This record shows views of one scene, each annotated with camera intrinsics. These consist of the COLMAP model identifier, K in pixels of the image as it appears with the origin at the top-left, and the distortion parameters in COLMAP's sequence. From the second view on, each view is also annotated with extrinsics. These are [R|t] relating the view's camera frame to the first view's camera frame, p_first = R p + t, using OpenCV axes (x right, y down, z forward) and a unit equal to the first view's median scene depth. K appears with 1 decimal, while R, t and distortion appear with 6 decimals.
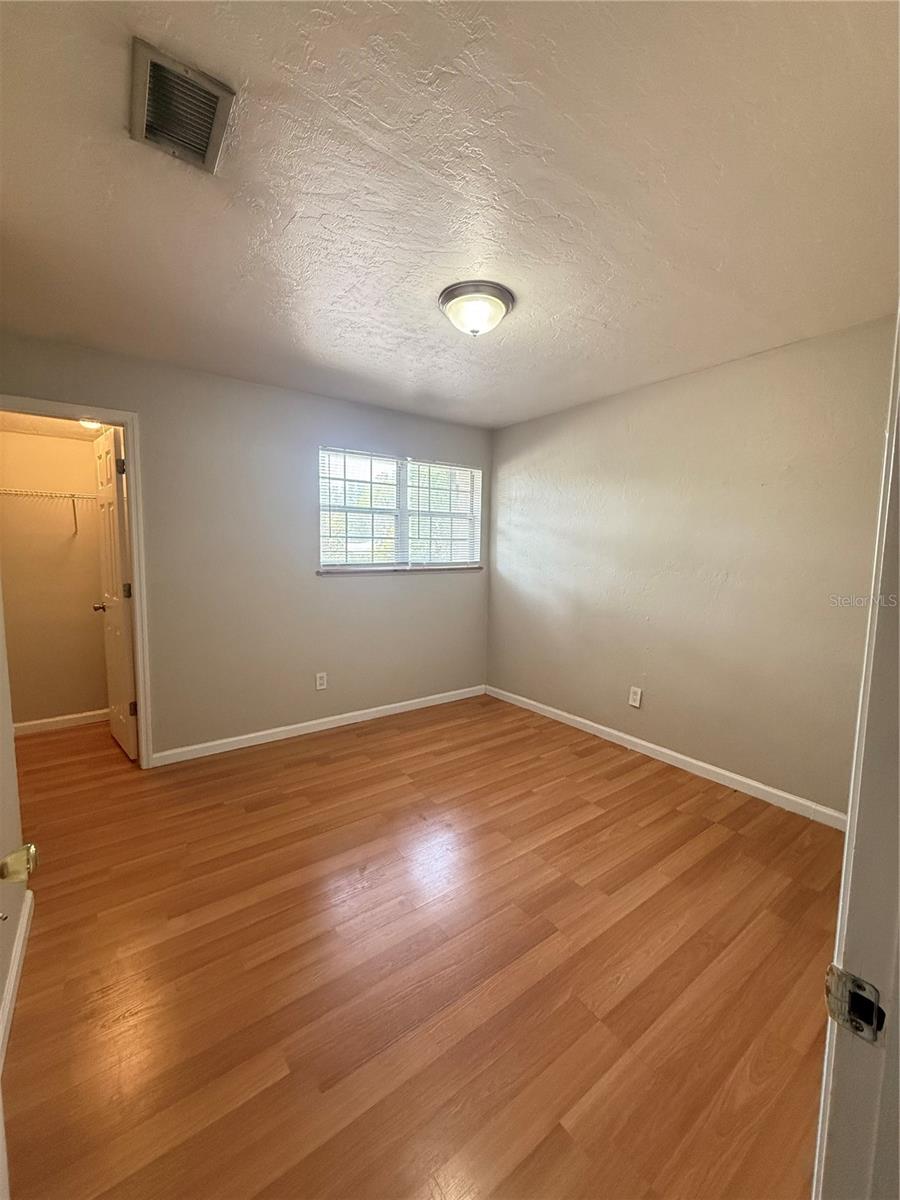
lens RADIAL K [[478.8, 0, 450.6], [0, 478.8, 596.1], [0, 0, 1]] dist [0.001179, 0.000140]
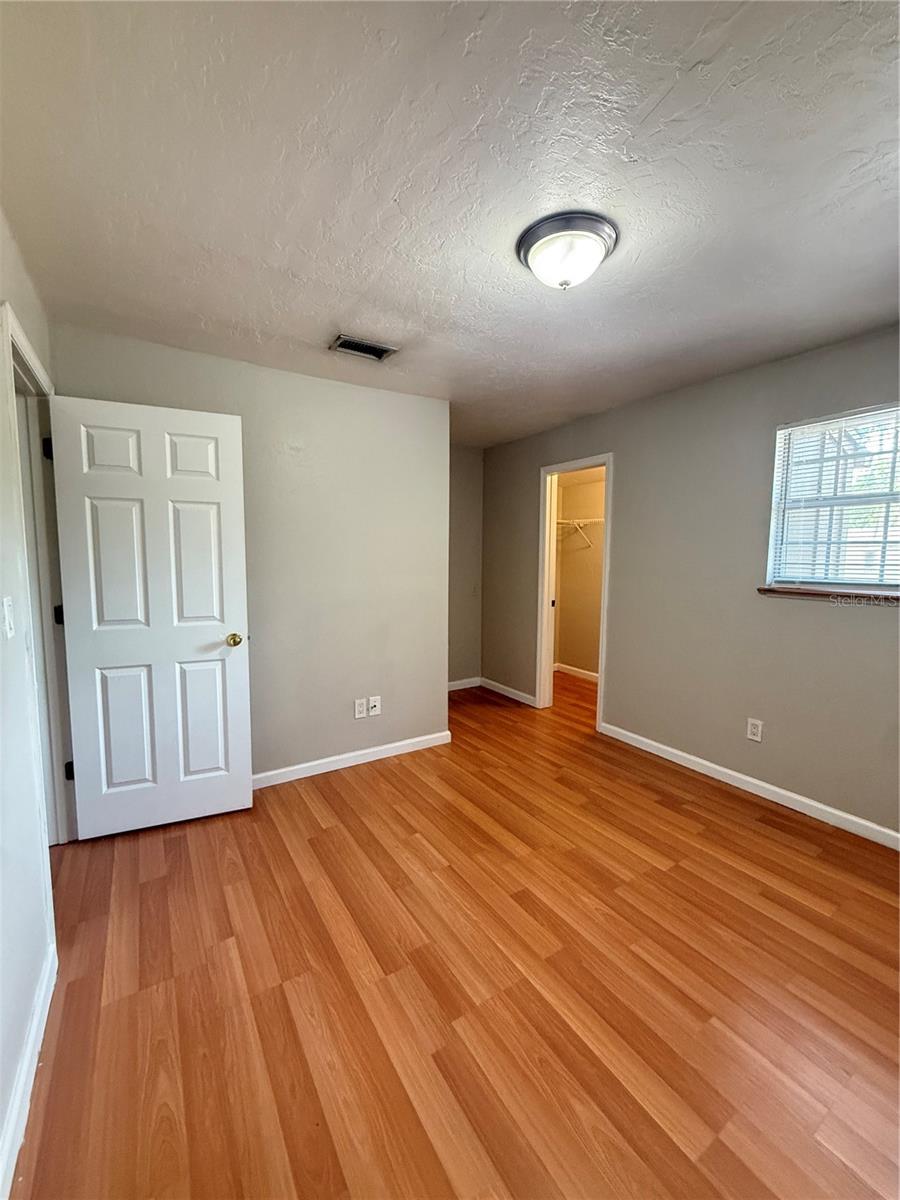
lens RADIAL K [[478.8, 0, 450.6], [0, 478.8, 596.1], [0, 0, 1]] dist [0.001179, 0.000140]
pose [[-0.059530, 0.078561, -0.995130, 0.708759], [-0.106099, 0.990753, 0.084562, -0.069374], [0.992572, 0.110616, -0.050645, 0.724685]]
